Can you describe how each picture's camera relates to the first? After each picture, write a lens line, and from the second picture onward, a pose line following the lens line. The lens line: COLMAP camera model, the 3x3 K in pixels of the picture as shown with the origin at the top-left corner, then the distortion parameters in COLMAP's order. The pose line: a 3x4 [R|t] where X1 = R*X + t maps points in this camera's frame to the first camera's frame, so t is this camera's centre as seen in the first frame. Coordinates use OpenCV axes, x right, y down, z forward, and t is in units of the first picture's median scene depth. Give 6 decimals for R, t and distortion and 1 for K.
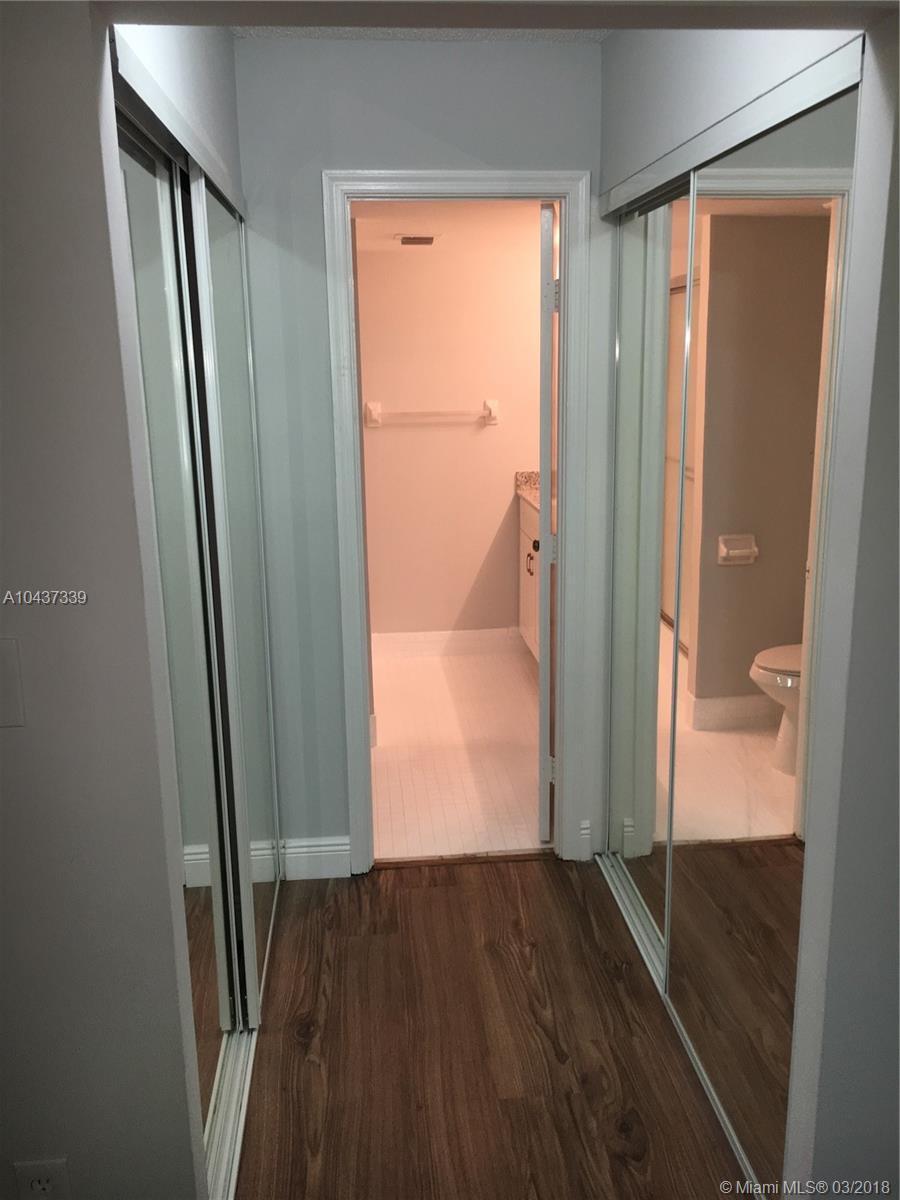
lens RADIAL K [[1031.8, 0, 454.5], [0, 1031.8, 594.6], [0, 0, 1]] dist [0.035093, -0.014145]
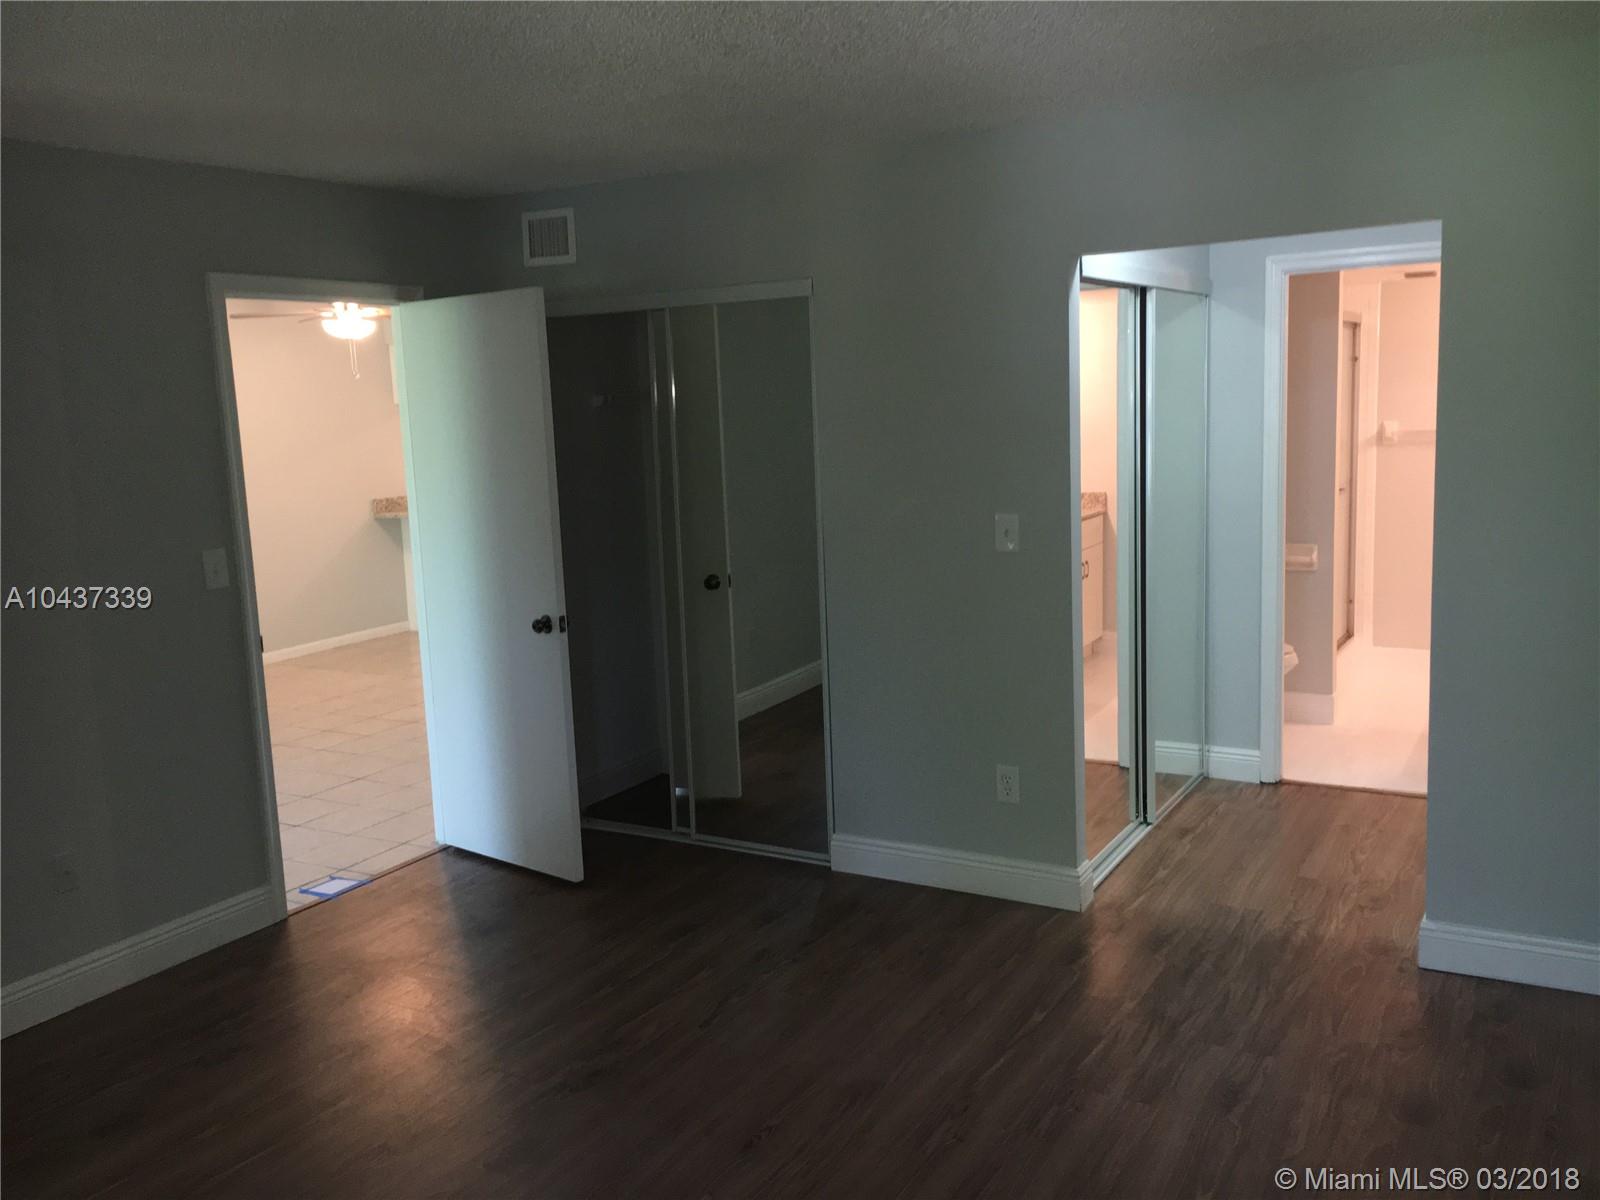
lens RADIAL K [[1375.7, 0, 803.1], [0, 1375.7, 600.9], [0, 0, 1]] dist [0.035093, -0.014145]
pose [[0.819356, 0.071662, -0.568788, 0.430847], [-0.108915, 0.993545, -0.031719, 0.178783], [0.562843, 0.087939, 0.821872, -0.813633]]
